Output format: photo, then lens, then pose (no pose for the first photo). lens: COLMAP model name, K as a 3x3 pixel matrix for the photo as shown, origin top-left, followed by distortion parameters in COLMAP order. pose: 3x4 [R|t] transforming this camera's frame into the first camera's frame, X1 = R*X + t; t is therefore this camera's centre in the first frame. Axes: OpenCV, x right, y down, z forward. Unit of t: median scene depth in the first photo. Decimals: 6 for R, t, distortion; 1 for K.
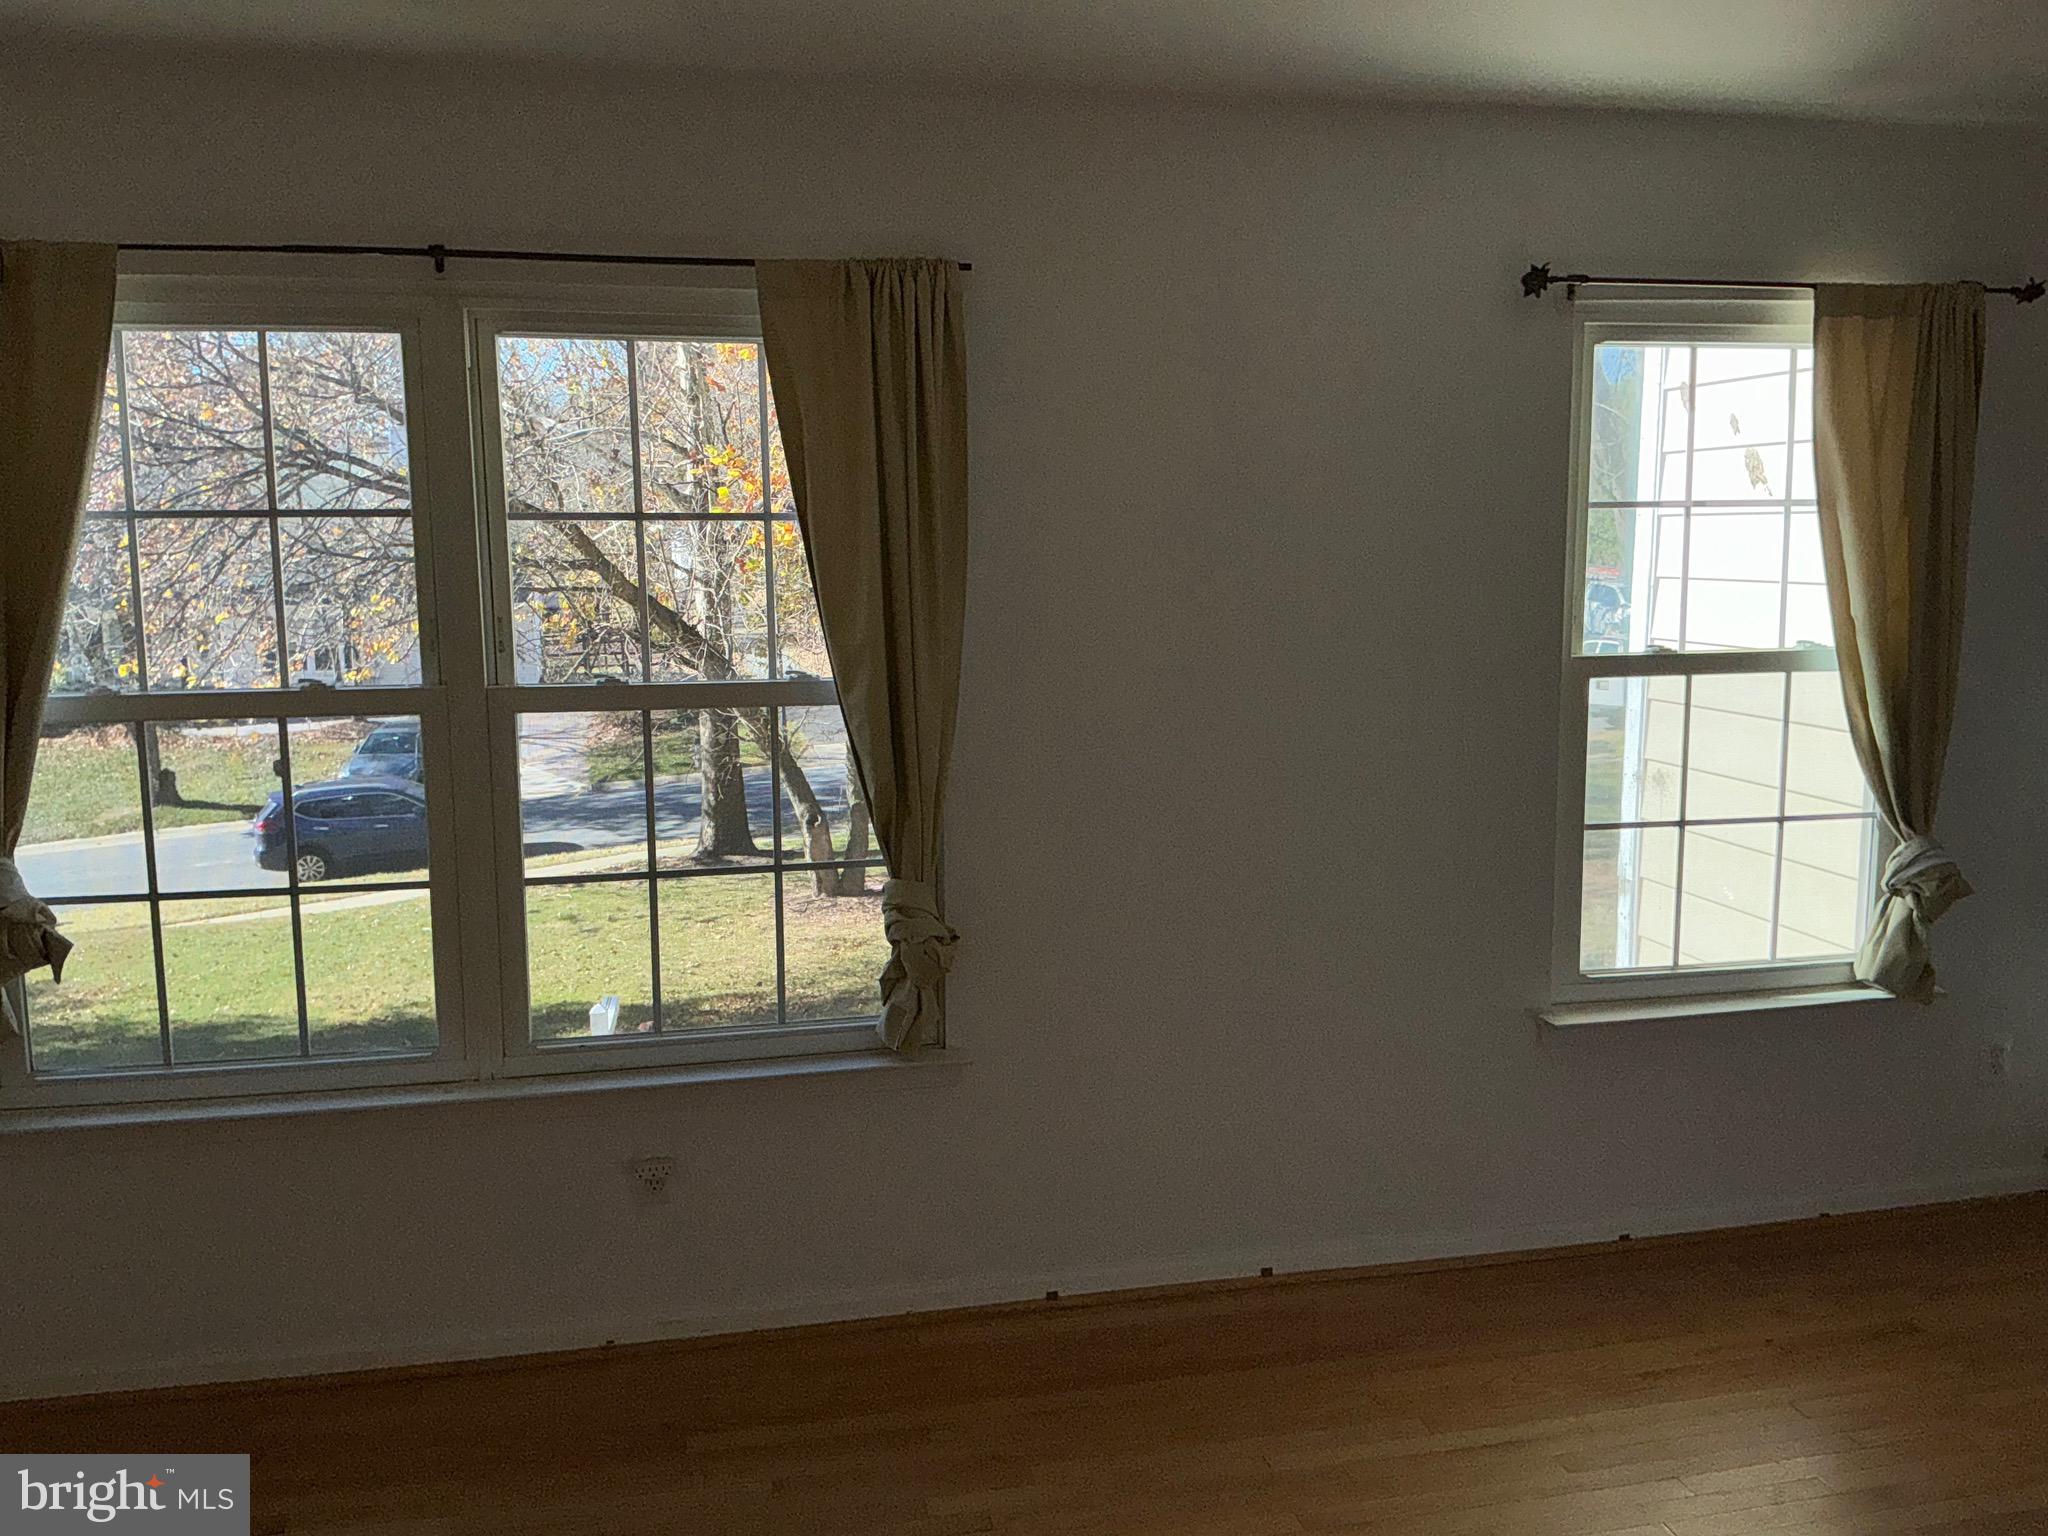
lens RADIAL K [[1720.4, 0, 1036.8], [0, 1720.4, 759.1], [0, 0, 1]] dist [0.132130, -0.268424]
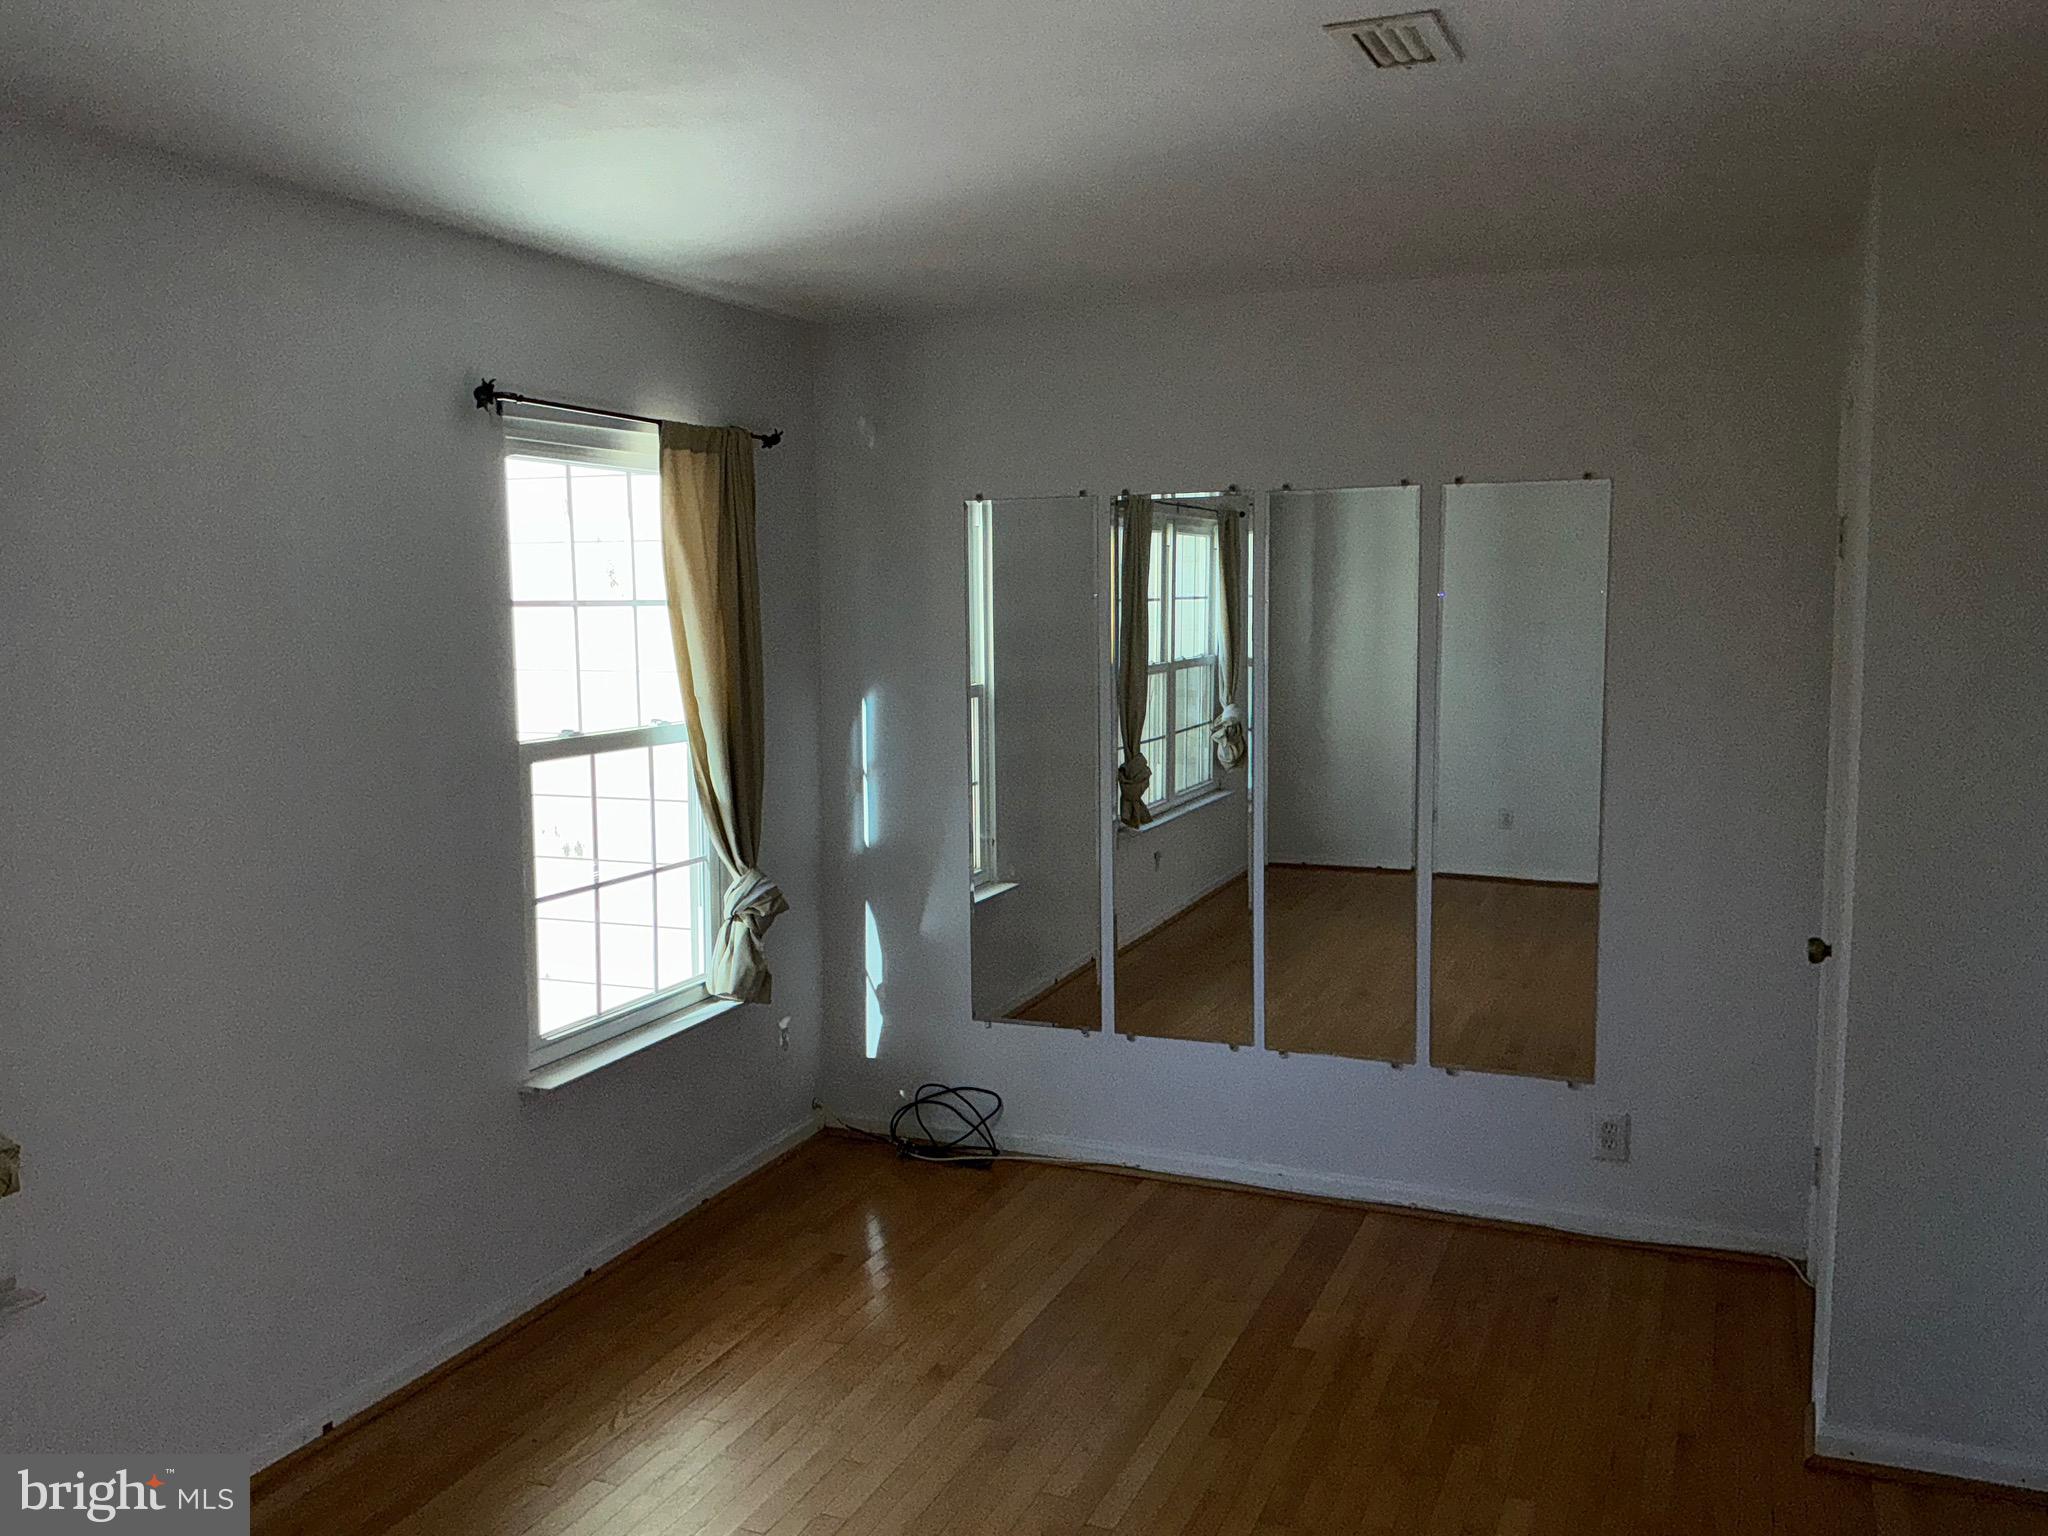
lens RADIAL K [[1695.9, 0, 1022.1], [0, 1695.9, 767.5], [0, 0, 1]] dist [0.149208, -0.310405]
pose [[0.566345, -0.079124, 0.820361, -0.372954], [0.115871, 0.993139, 0.015796, -0.024791], [-0.815982, 0.086110, 0.571628, 0.141456]]
